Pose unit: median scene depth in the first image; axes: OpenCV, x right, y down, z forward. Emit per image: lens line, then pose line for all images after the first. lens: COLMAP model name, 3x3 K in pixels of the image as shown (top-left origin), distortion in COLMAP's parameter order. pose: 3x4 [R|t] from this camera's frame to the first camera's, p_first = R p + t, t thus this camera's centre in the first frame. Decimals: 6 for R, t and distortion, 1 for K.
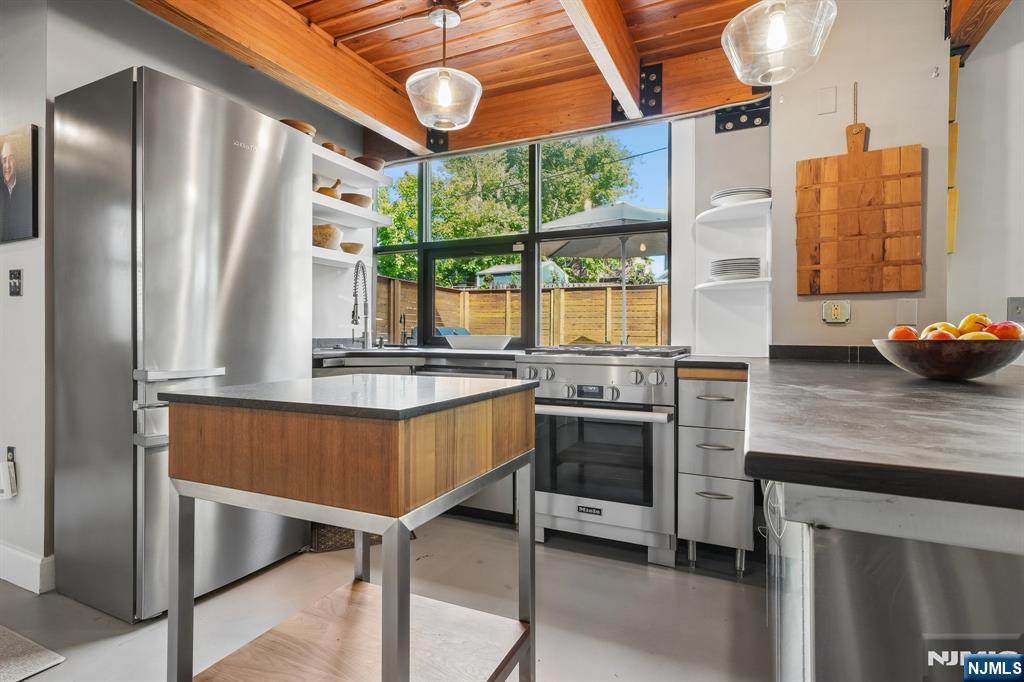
lens RADIAL K [[521.9, 0, 512.4], [0, 521.9, 333.6], [0, 0, 1]] dist [-0.004361, -0.000153]
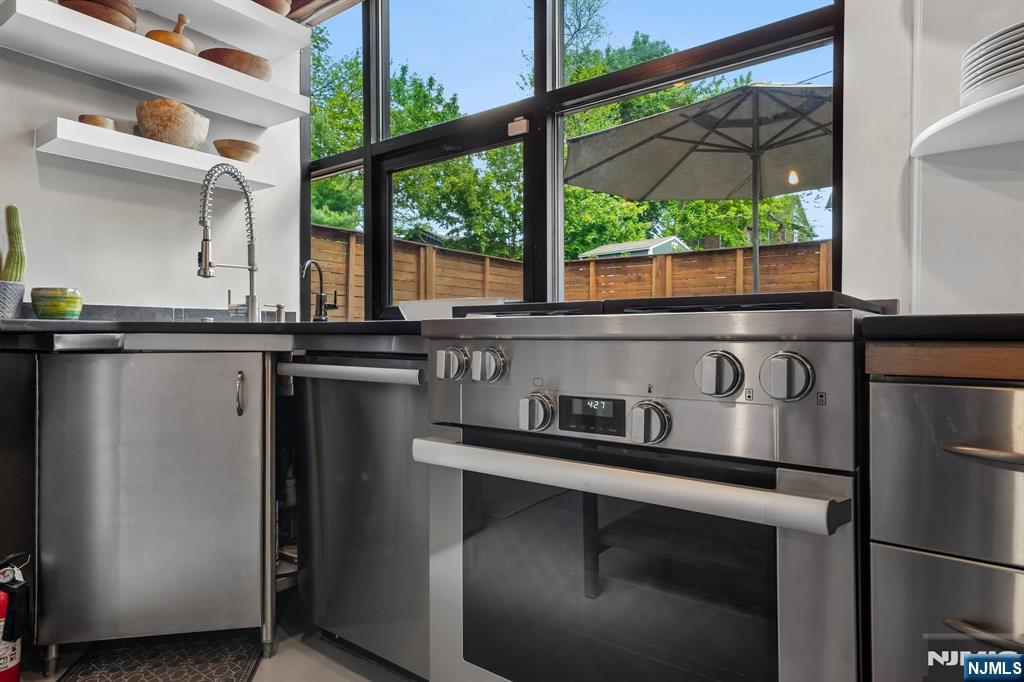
lens RADIAL K [[588.7, 0, 512.5], [0, 588.7, 340.2], [0, 0, 1]] dist [0.002564, 0.000529]
pose [[0.976861, -0.003978, -0.213836, 0.161137], [0.005969, 0.999945, 0.008668, 0.050328], [0.213790, -0.009743, 0.976831, 0.528750]]
